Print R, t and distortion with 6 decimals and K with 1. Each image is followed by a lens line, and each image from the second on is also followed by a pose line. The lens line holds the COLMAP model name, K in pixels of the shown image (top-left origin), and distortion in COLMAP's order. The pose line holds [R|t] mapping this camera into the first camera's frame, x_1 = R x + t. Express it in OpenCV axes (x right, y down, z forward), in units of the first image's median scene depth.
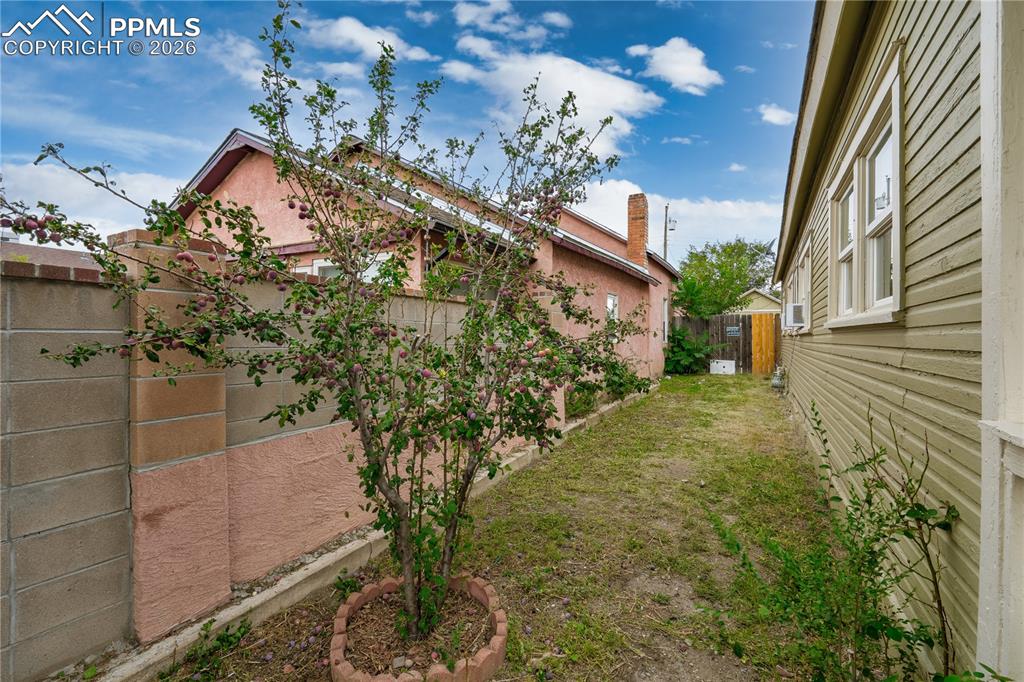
lens RADIAL K [[473.0, 0, 506.3], [0, 473.0, 333.7], [0, 0, 1]] dist [-0.003731, 0.000340]
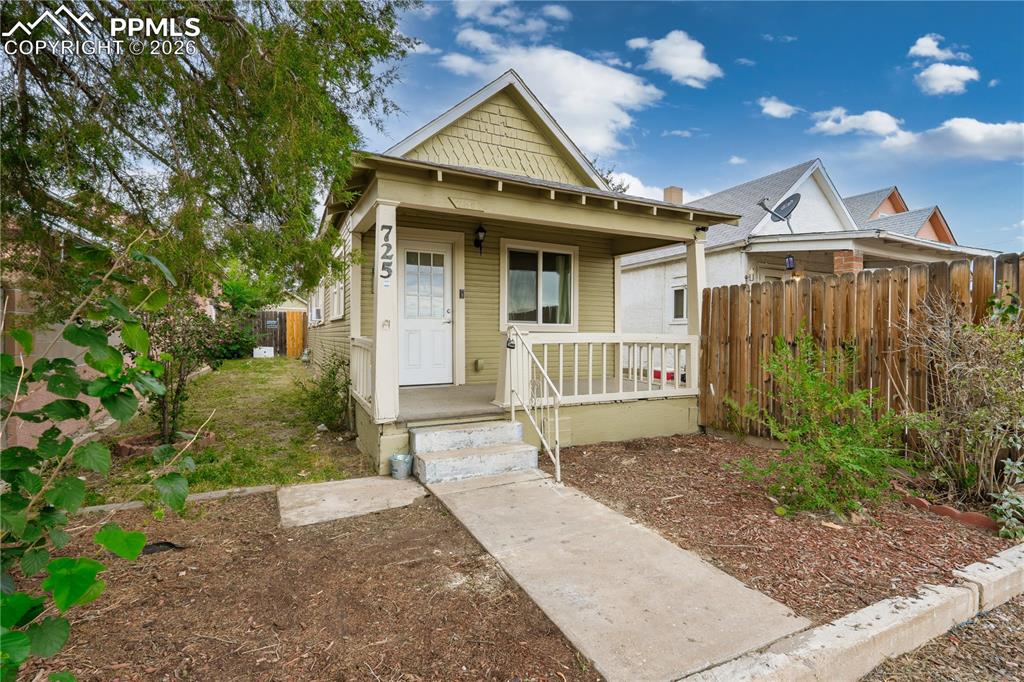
lens RADIAL K [[473.0, 0, 506.3], [0, 473.0, 333.7], [0, 0, 1]] dist [-0.003731, 0.000340]
pose [[0.597974, -0.004851, 0.801501, -0.169641], [-0.003216, 0.999959, 0.008451, 0.007239], [-0.801509, -0.007631, 0.597934, -0.278776]]
